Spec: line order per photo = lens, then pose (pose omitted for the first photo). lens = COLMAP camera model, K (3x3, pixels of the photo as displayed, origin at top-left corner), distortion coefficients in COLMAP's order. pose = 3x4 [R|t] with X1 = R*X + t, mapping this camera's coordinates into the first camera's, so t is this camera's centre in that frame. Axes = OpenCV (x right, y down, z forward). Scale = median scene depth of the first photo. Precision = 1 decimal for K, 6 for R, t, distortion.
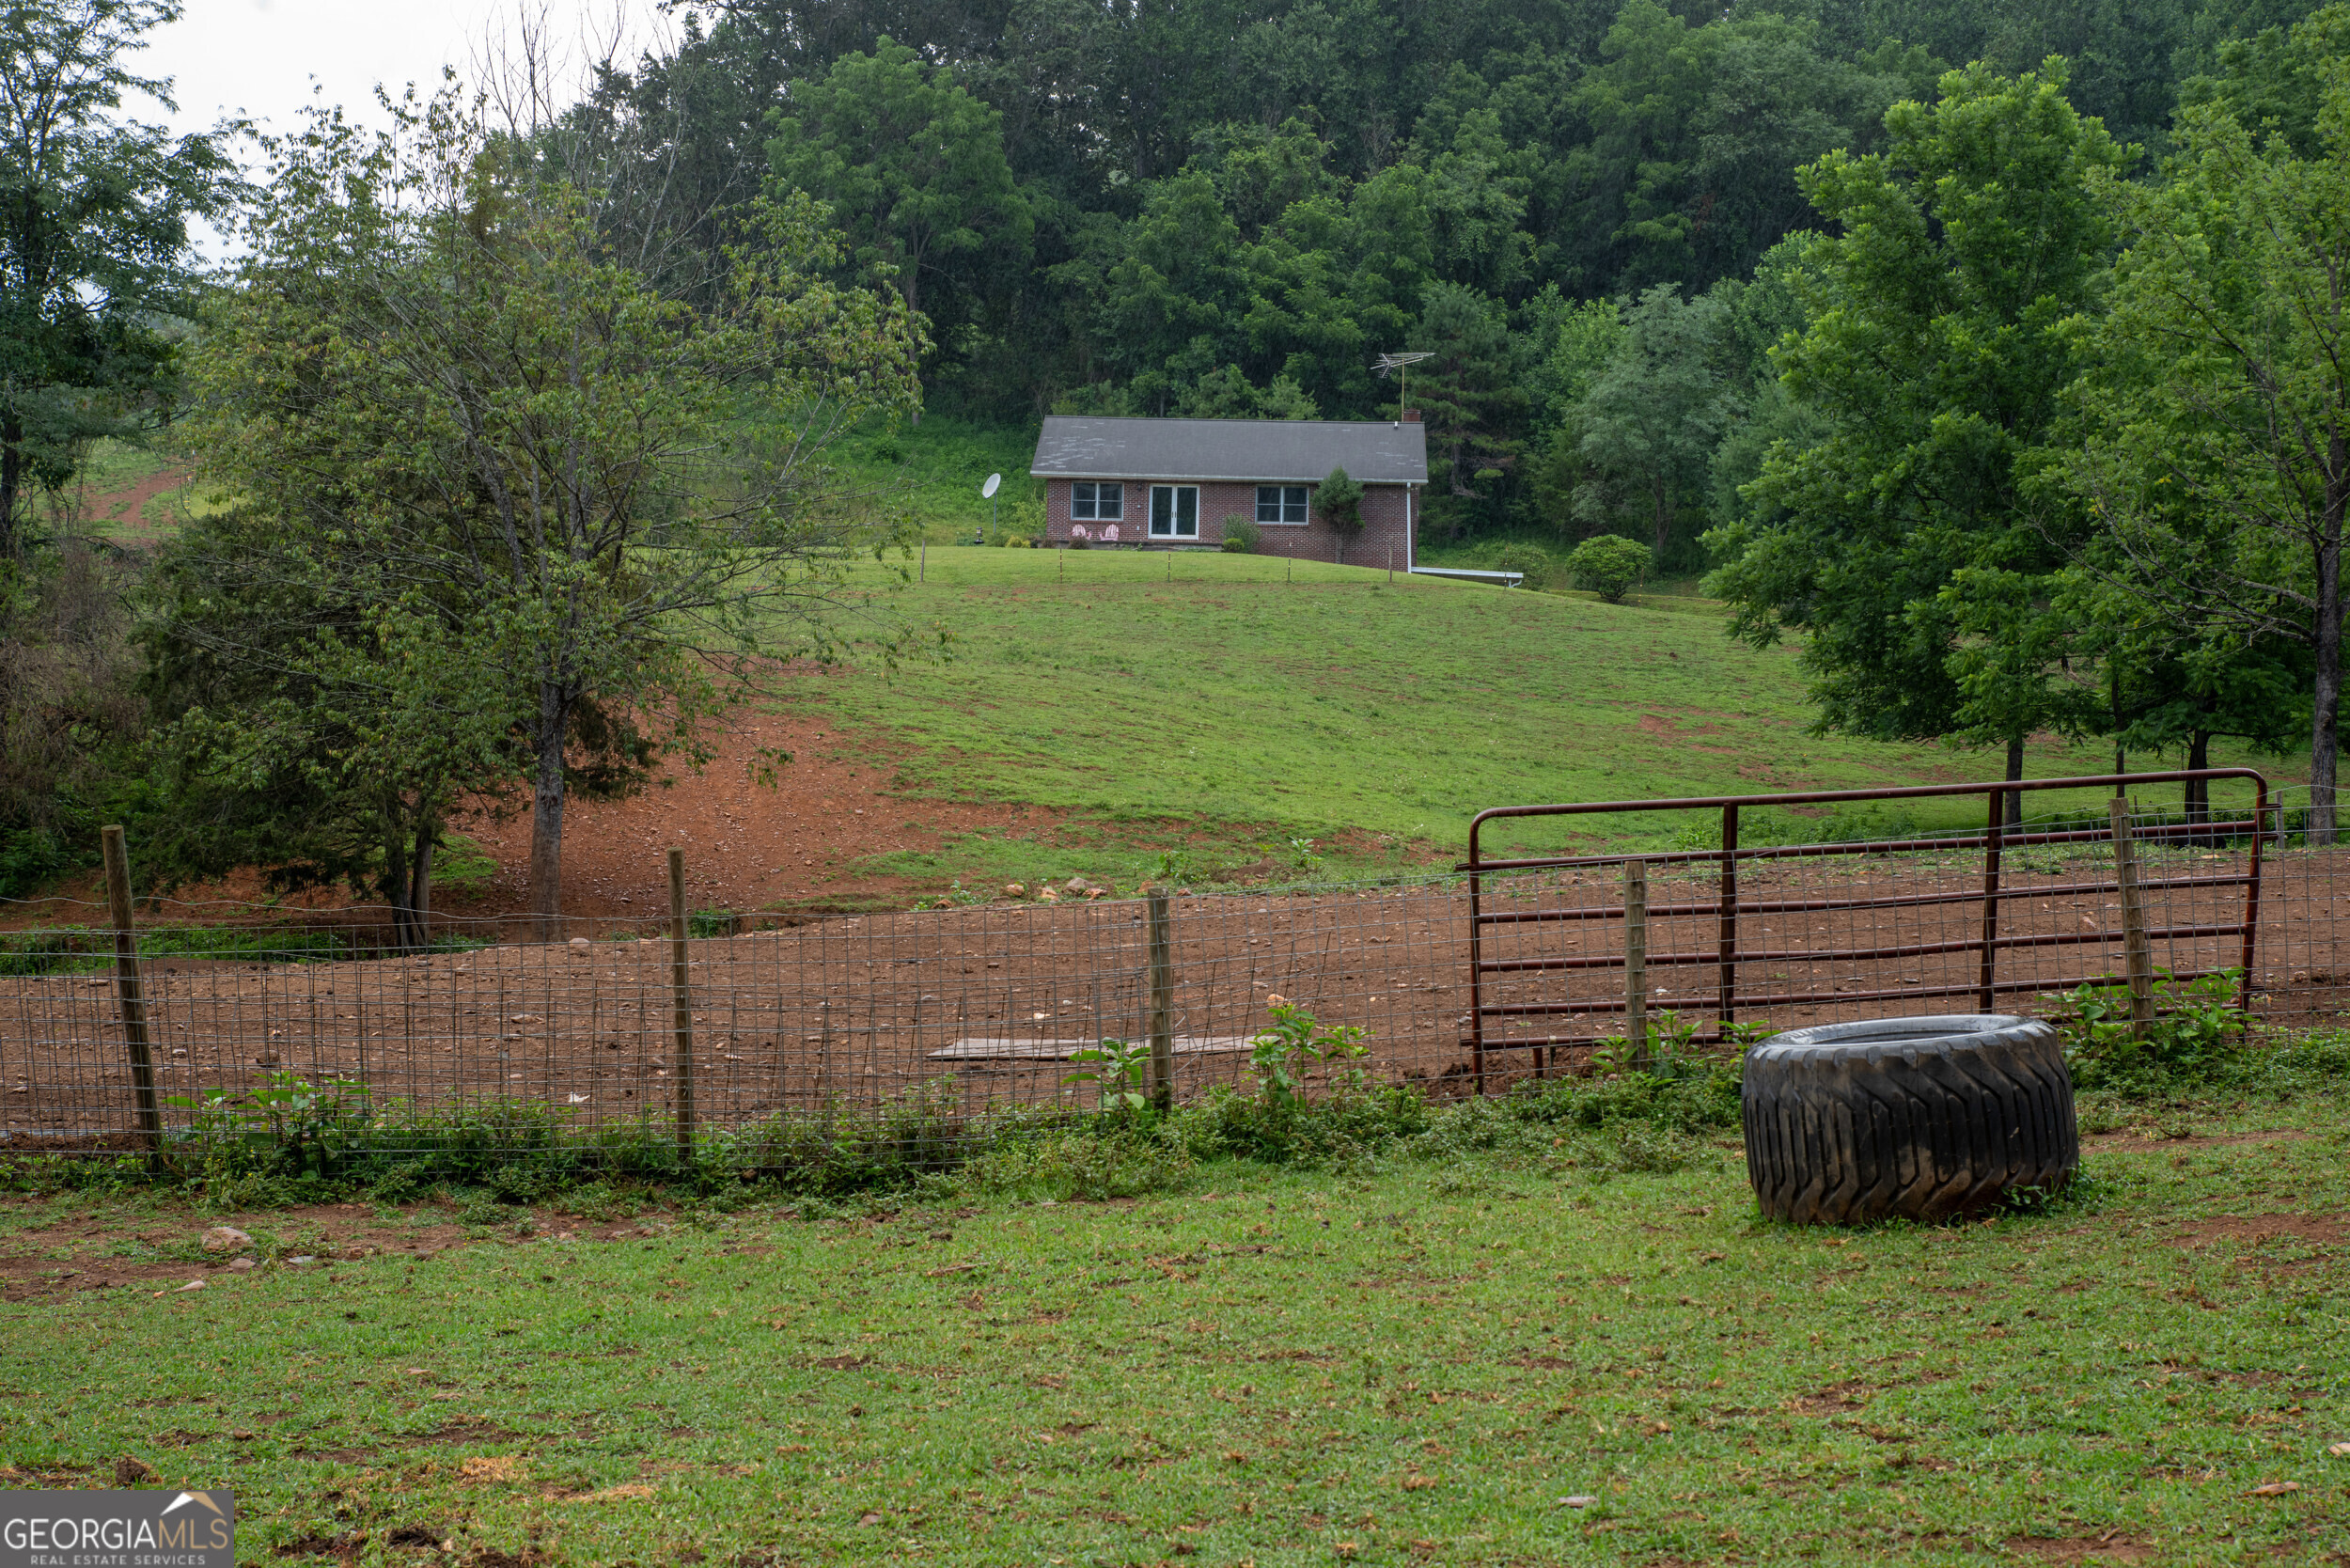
lens RADIAL K [[3445.0, 0, 1174.5], [0, 3445.0, 778.2], [0, 0, 1]] dist [0.029438, 0.000000]
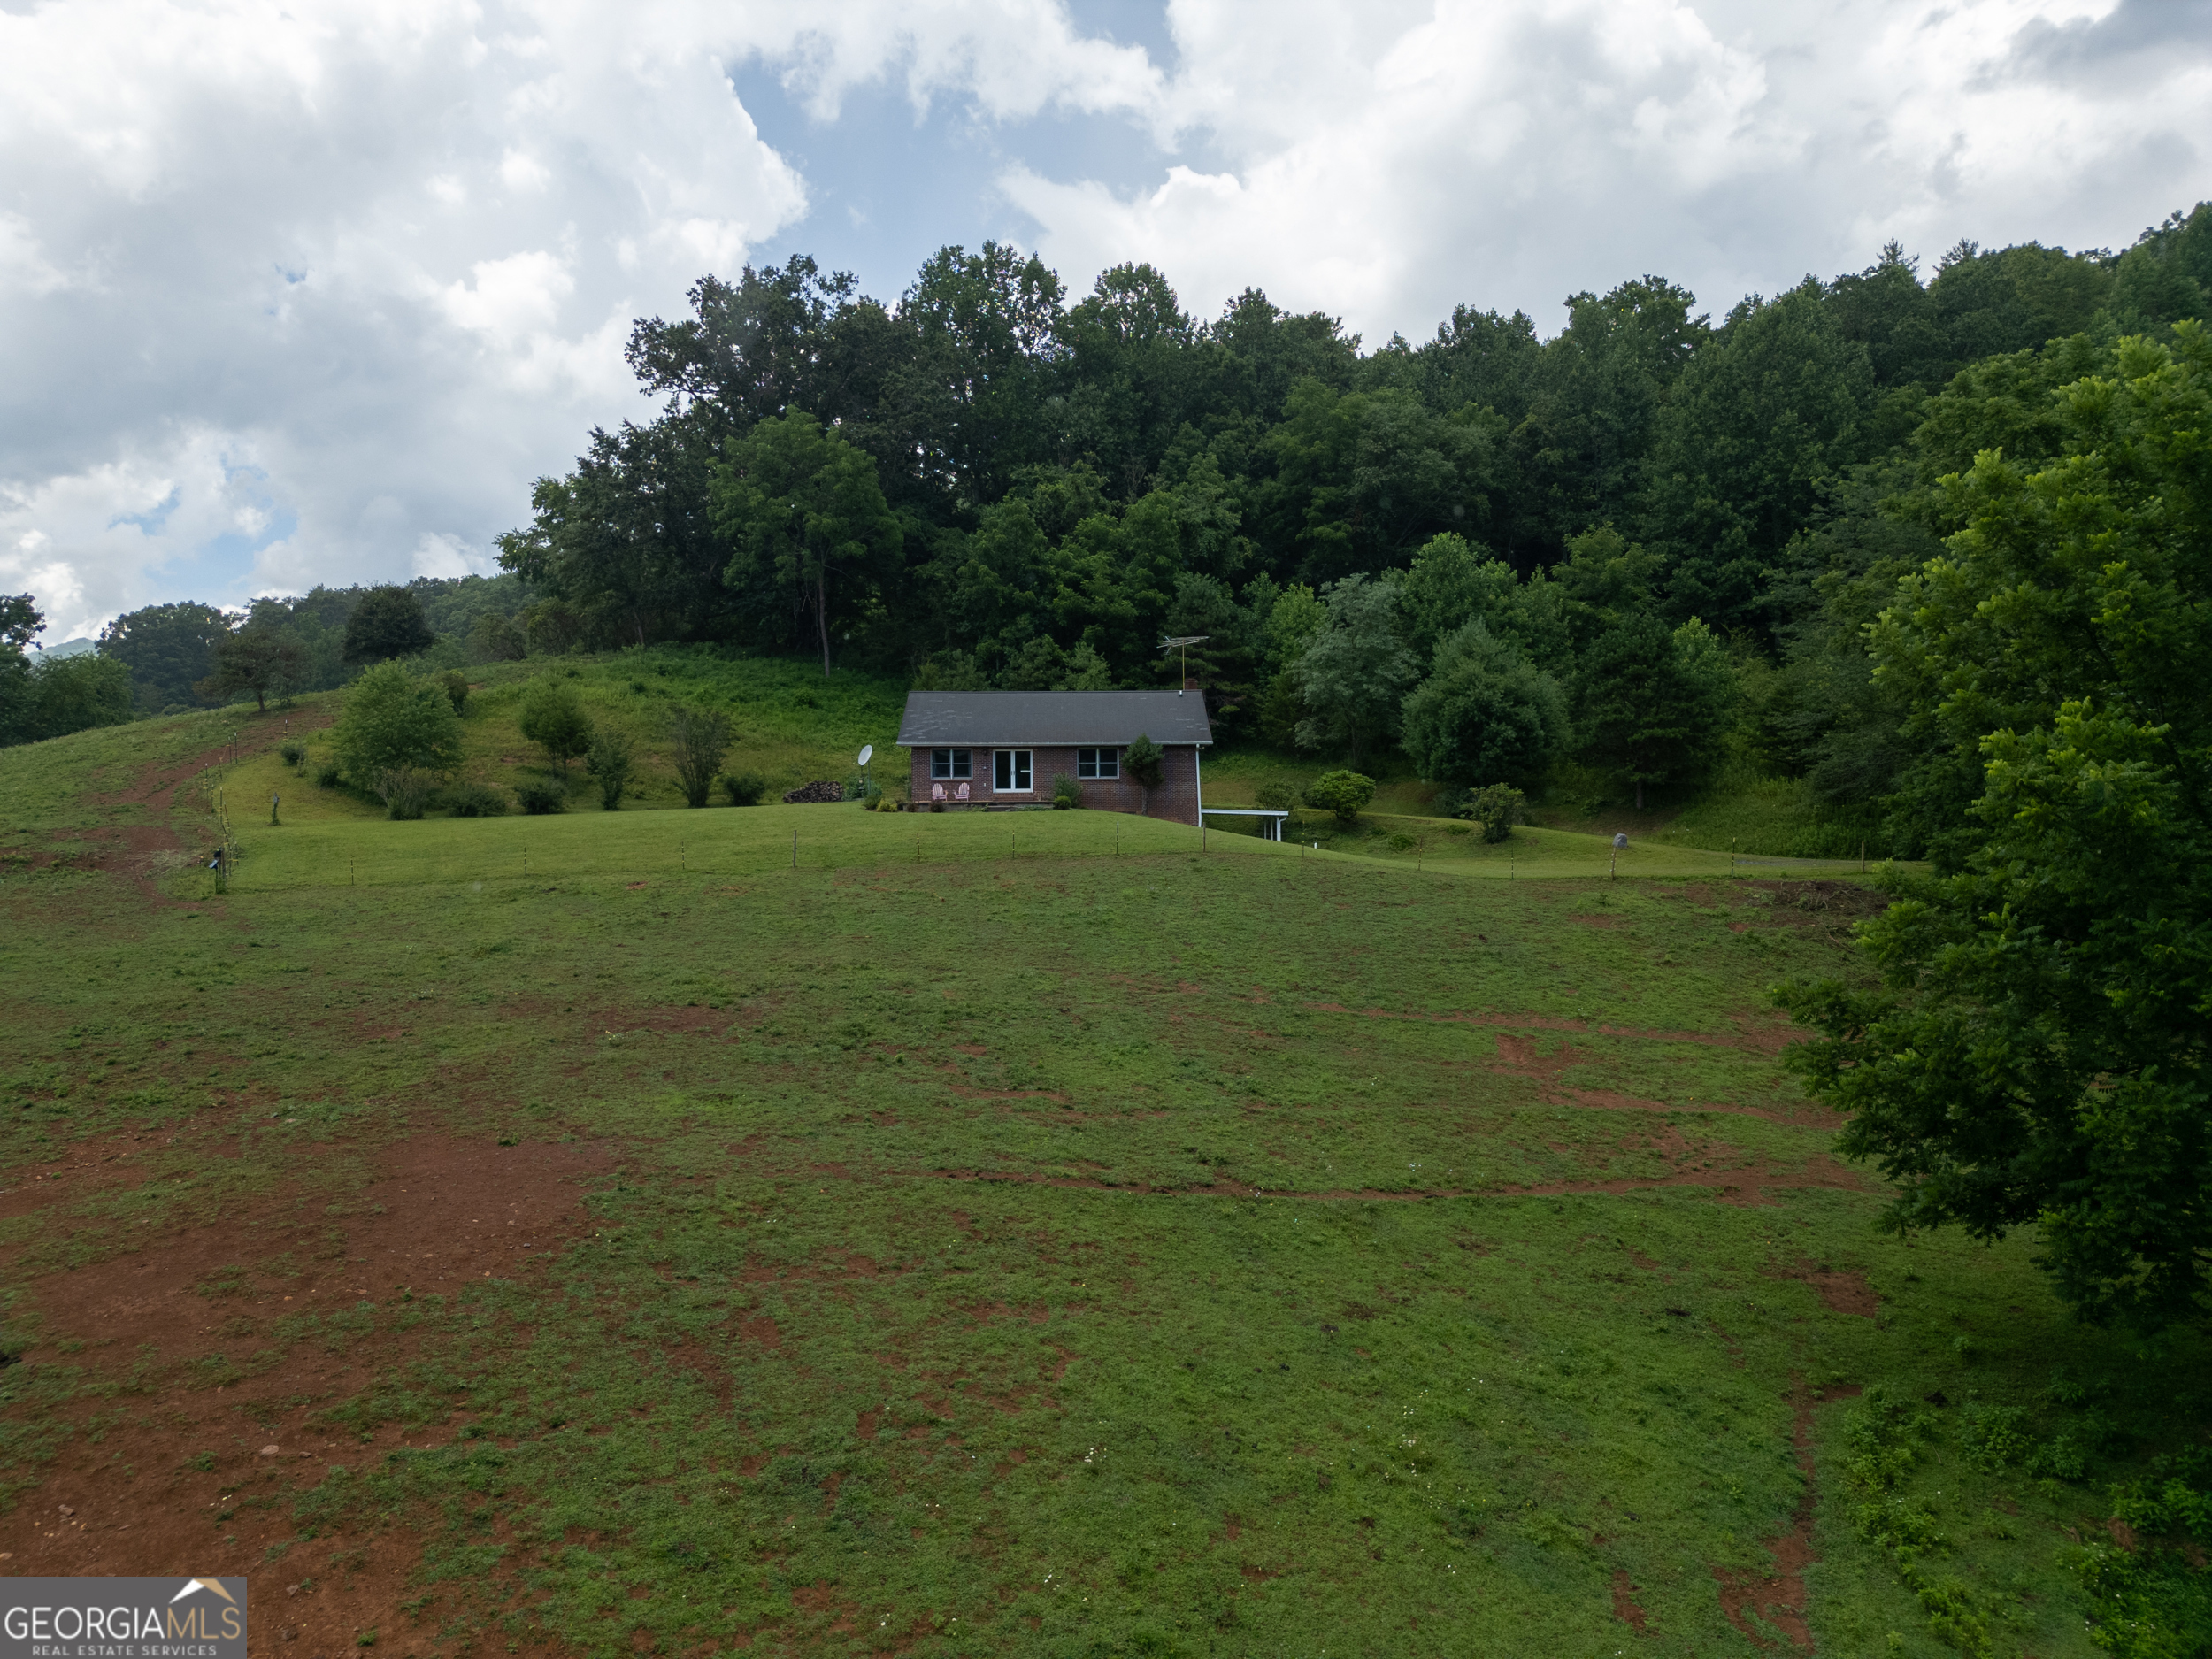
lens RADIAL K [[1551.8, 0, 1105.2], [0, 1551.8, 838.4], [0, 0, 1]] dist [0.028154, -0.008184]
pose [[0.997338, -0.032289, 0.065379, -0.003536], [0.029552, 0.998663, 0.042406, -0.061581], [-0.066661, -0.040361, 0.996959, 0.350026]]
